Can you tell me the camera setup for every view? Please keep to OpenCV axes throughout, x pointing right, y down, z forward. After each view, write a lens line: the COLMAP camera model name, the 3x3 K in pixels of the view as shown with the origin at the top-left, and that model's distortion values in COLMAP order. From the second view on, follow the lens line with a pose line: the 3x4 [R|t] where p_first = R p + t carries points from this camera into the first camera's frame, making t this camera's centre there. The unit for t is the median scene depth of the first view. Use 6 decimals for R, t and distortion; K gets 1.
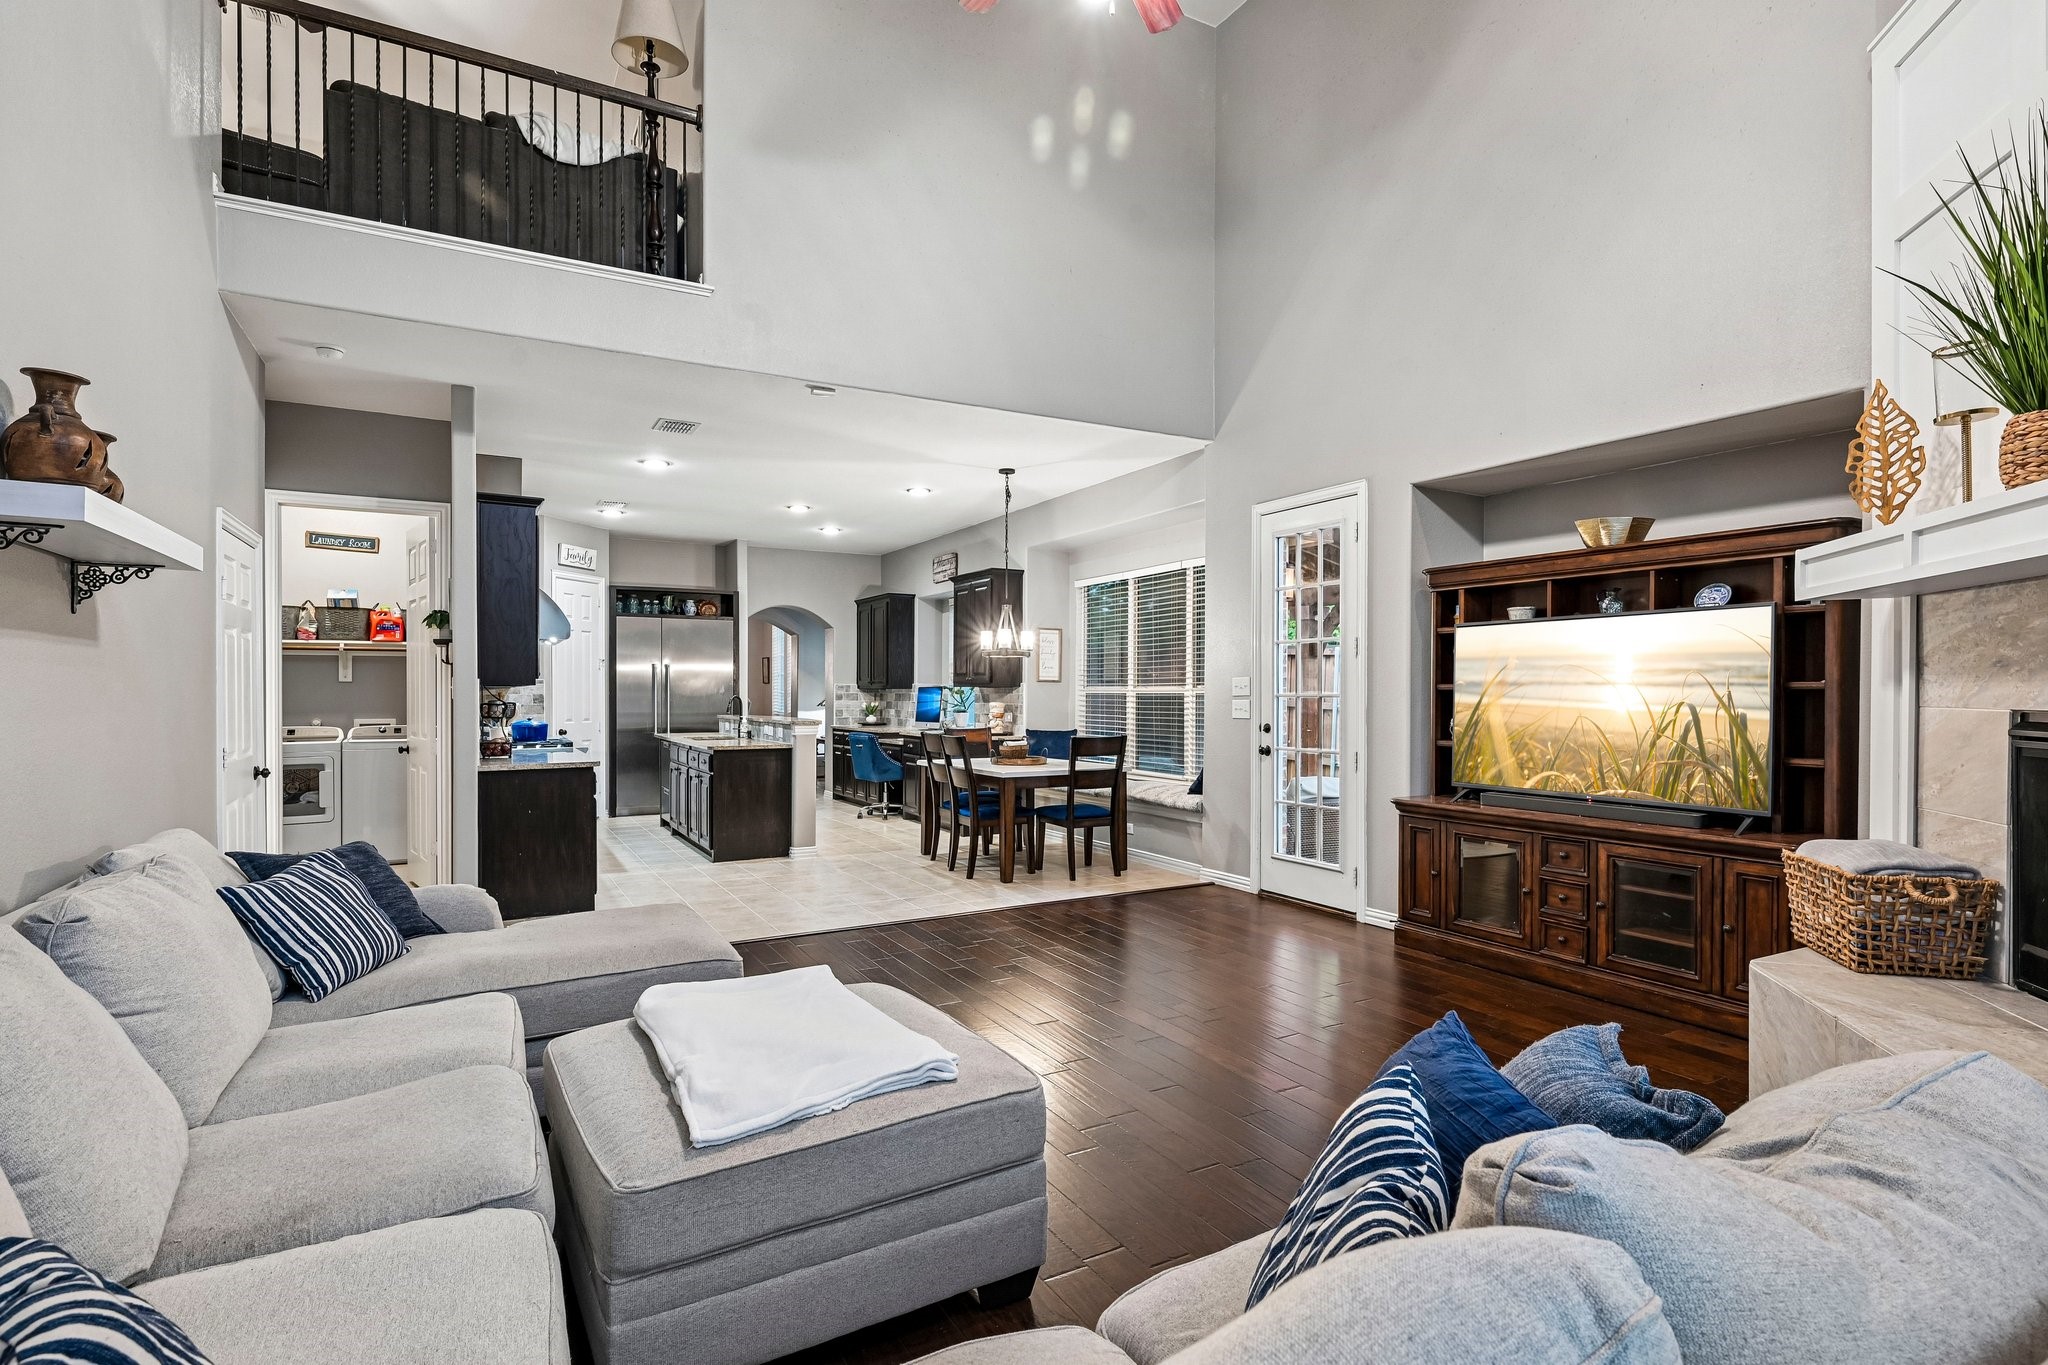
lens RADIAL K [[963.6, 0, 1023.1], [0, 963.6, 695.5], [0, 0, 1]] dist [-0.003515, -0.000088]
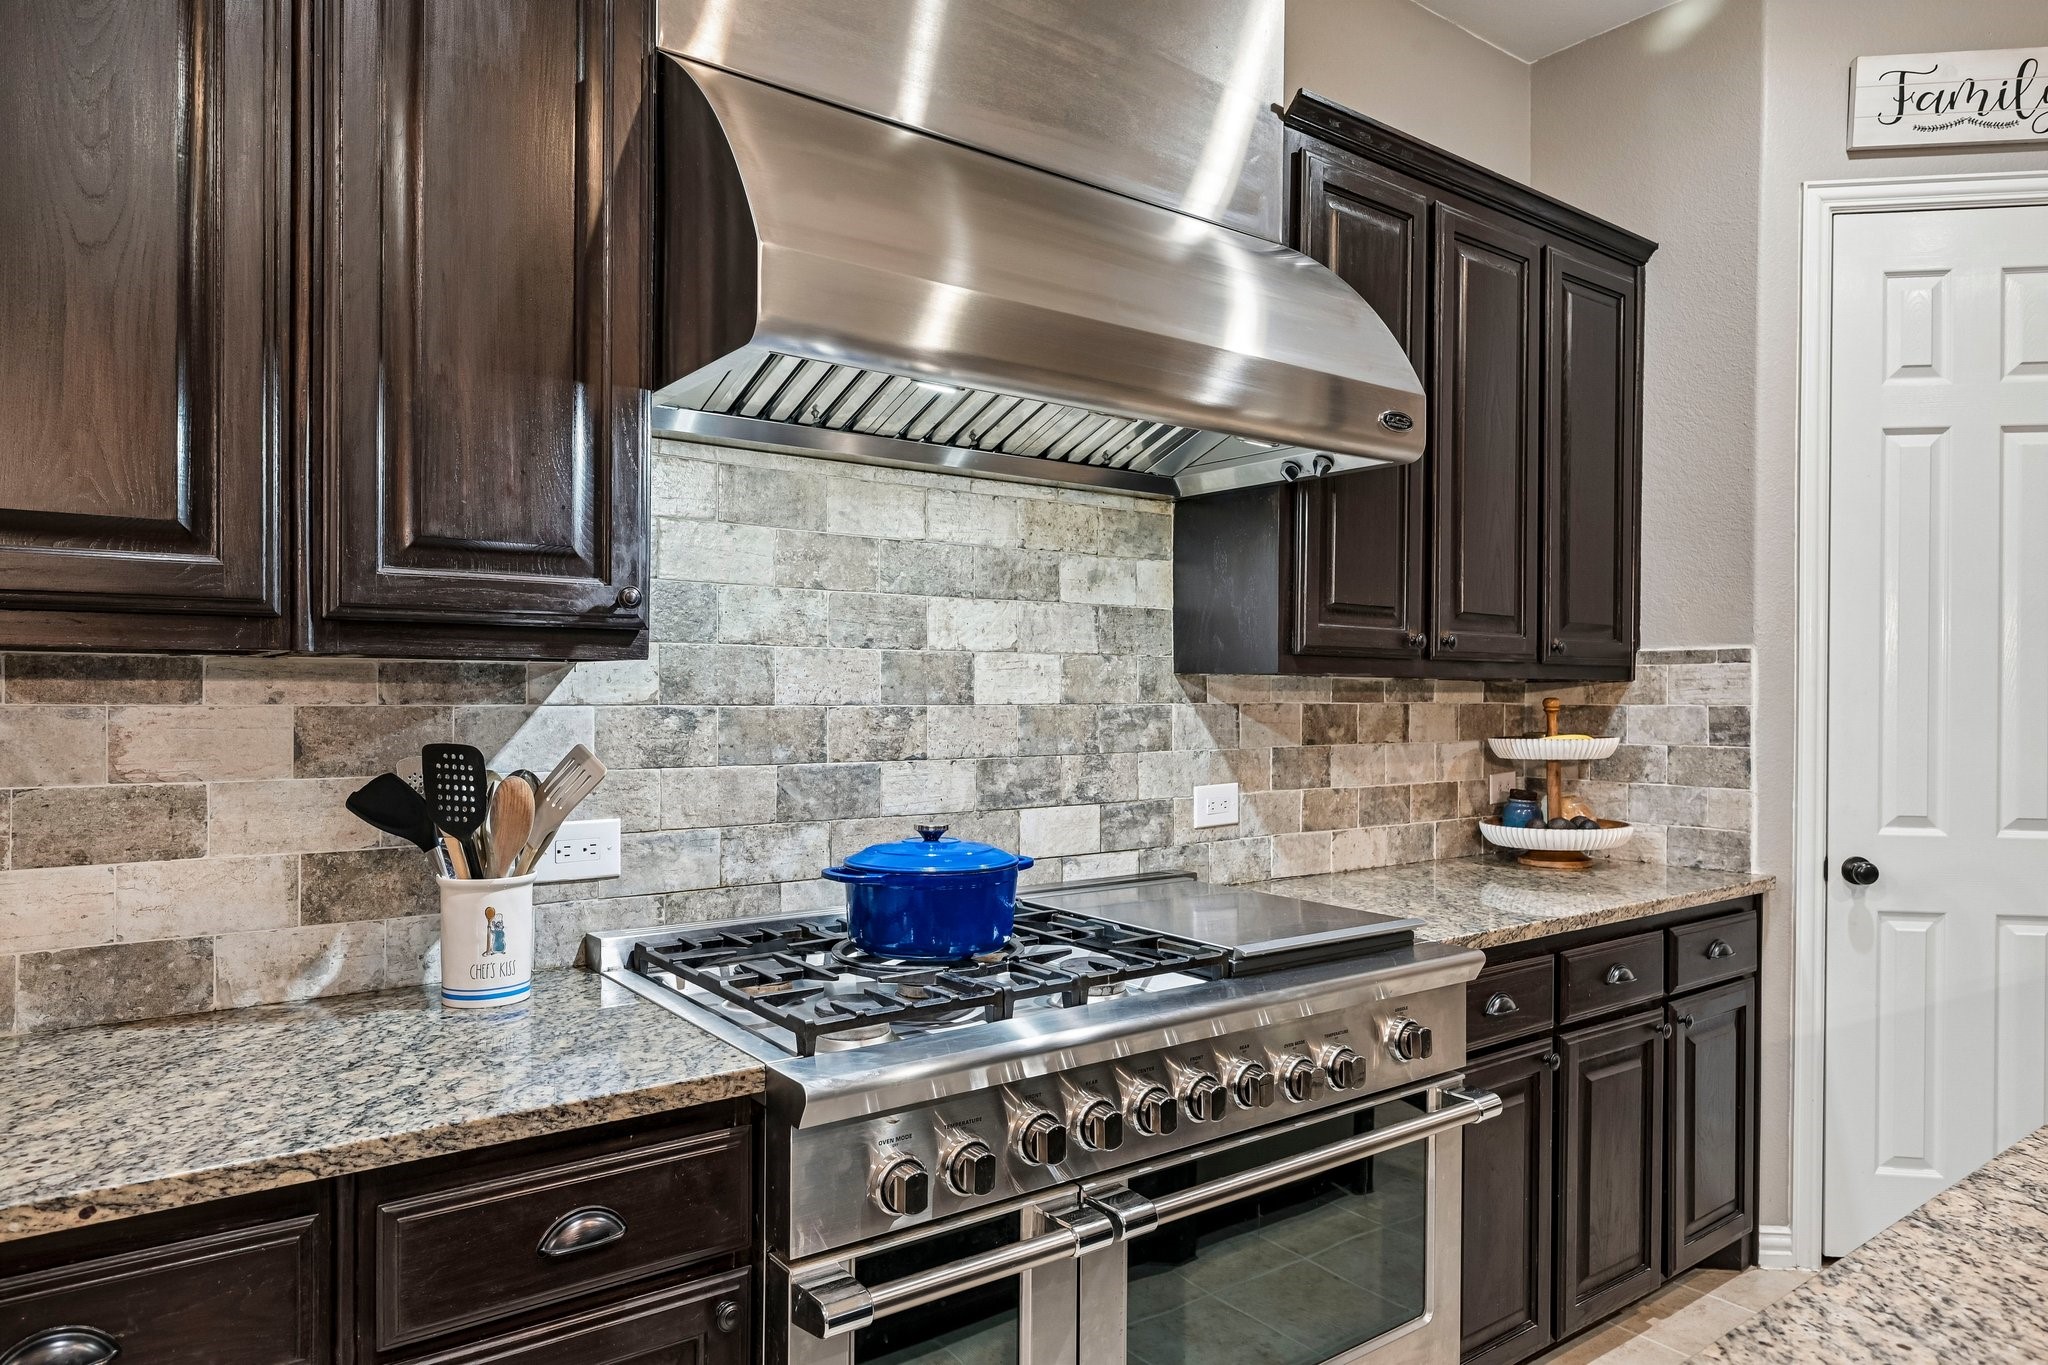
lens RADIAL K [[1267.9, 0, 1022.7], [0, 1267.9, 691.7], [0, 0, 1]] dist [-0.002179, 0.002035]
pose [[0.126434, 0.003400, -0.991969, -0.177725], [-0.010211, 0.999946, 0.002126, -0.003404], [0.991922, 0.009860, 0.126462, 0.672574]]
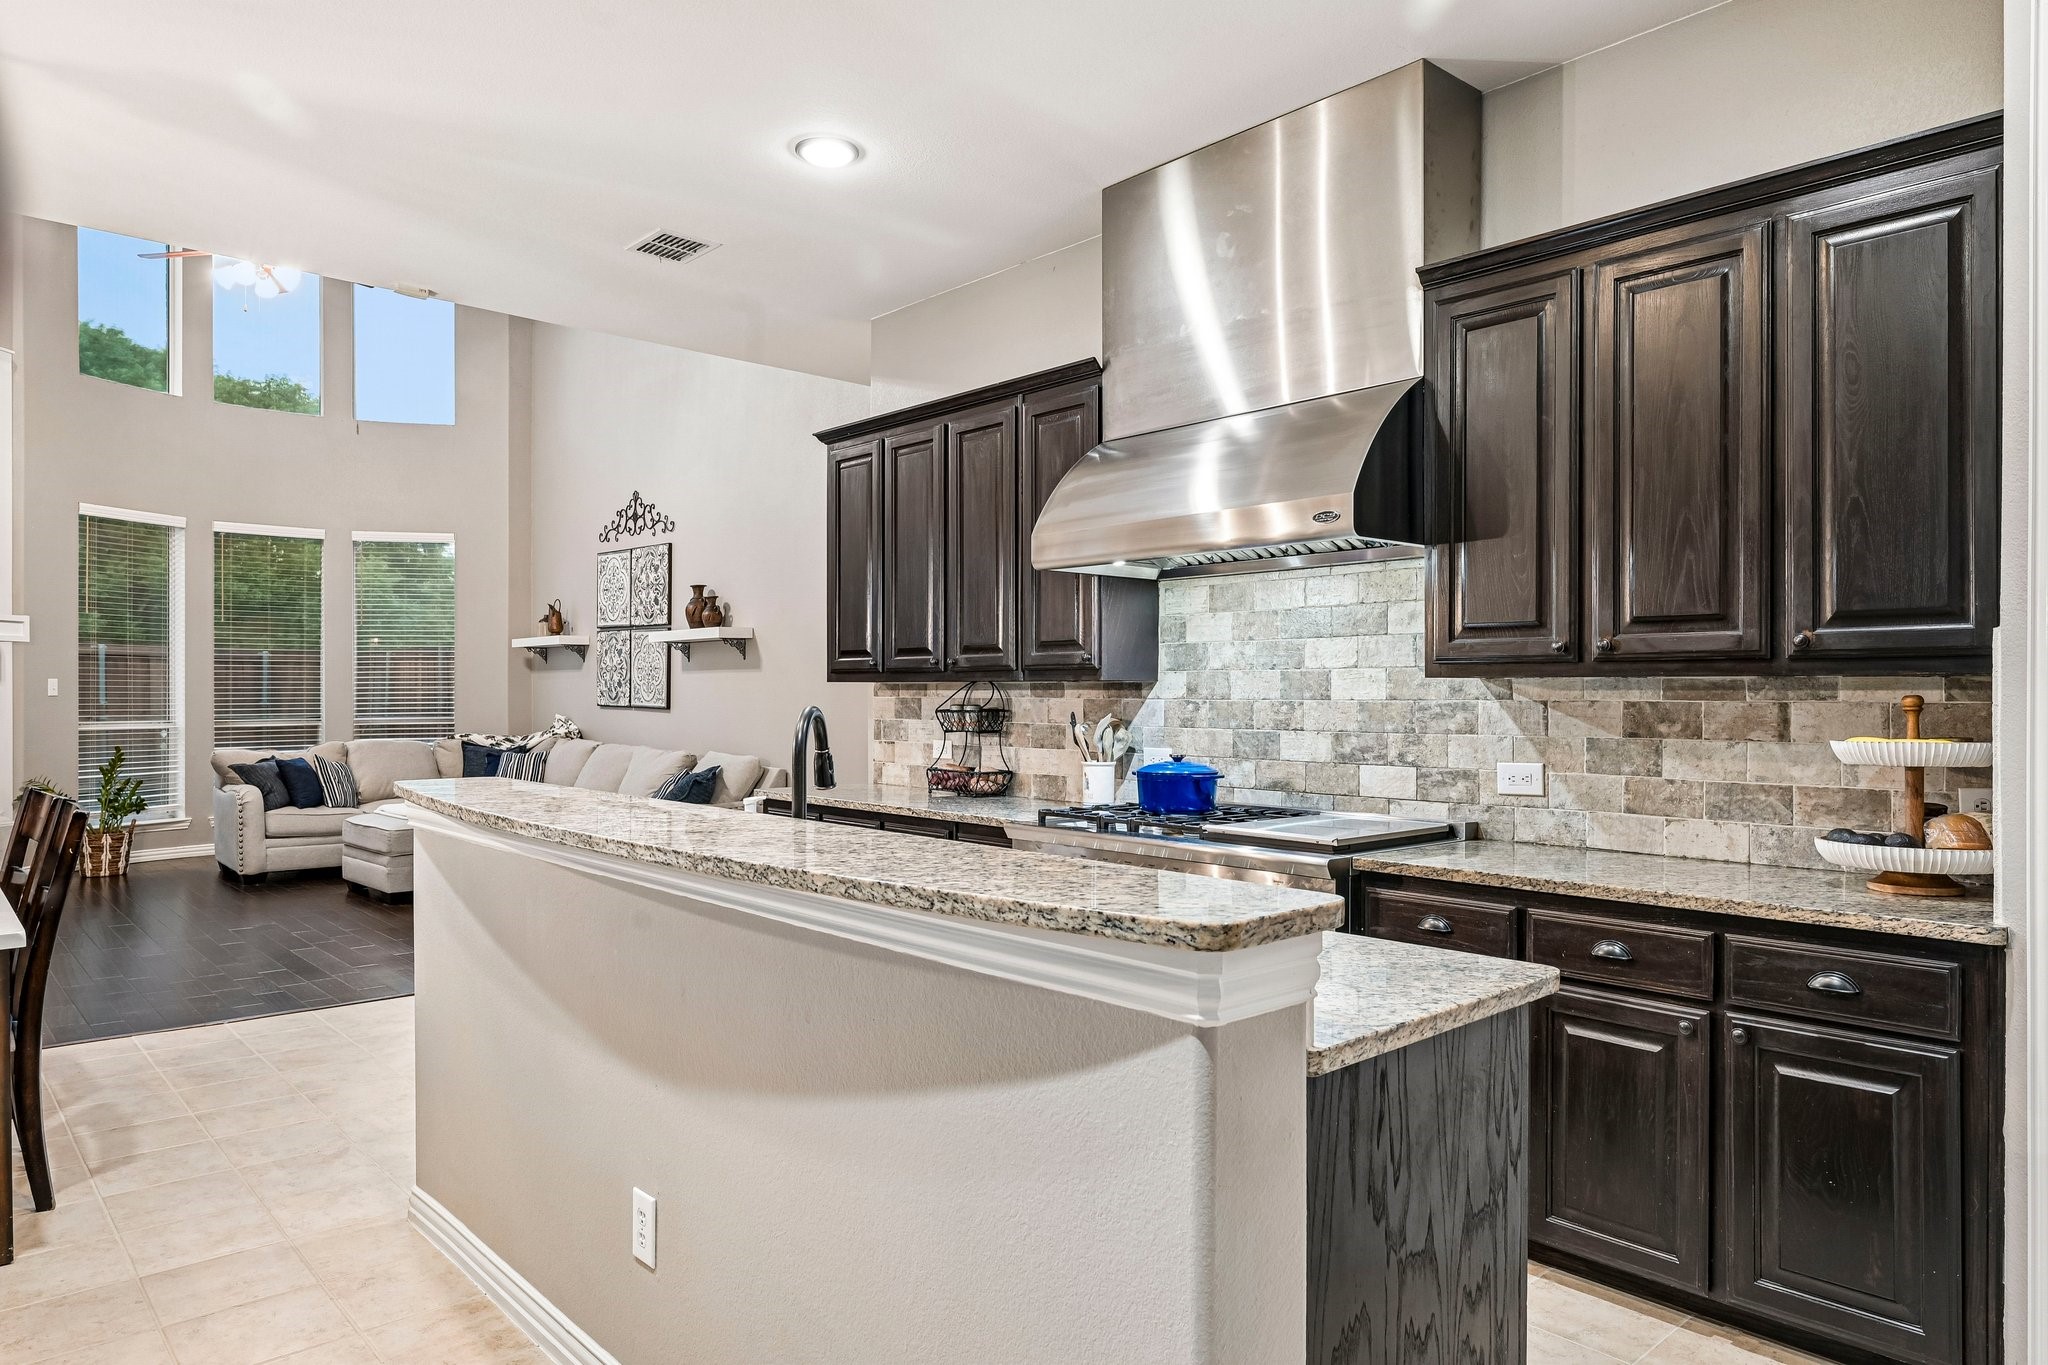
lens RADIAL K [[1267.9, 0, 1041.1], [0, 1267.9, 694.0], [0, 0, 1]] dist [-0.002179, 0.002035]
pose [[-0.973232, -0.006270, -0.229739, -0.227957], [-0.006103, 0.999980, -0.001437, -0.001324], [0.229744, 0.000003, -0.973251, 1.031198]]
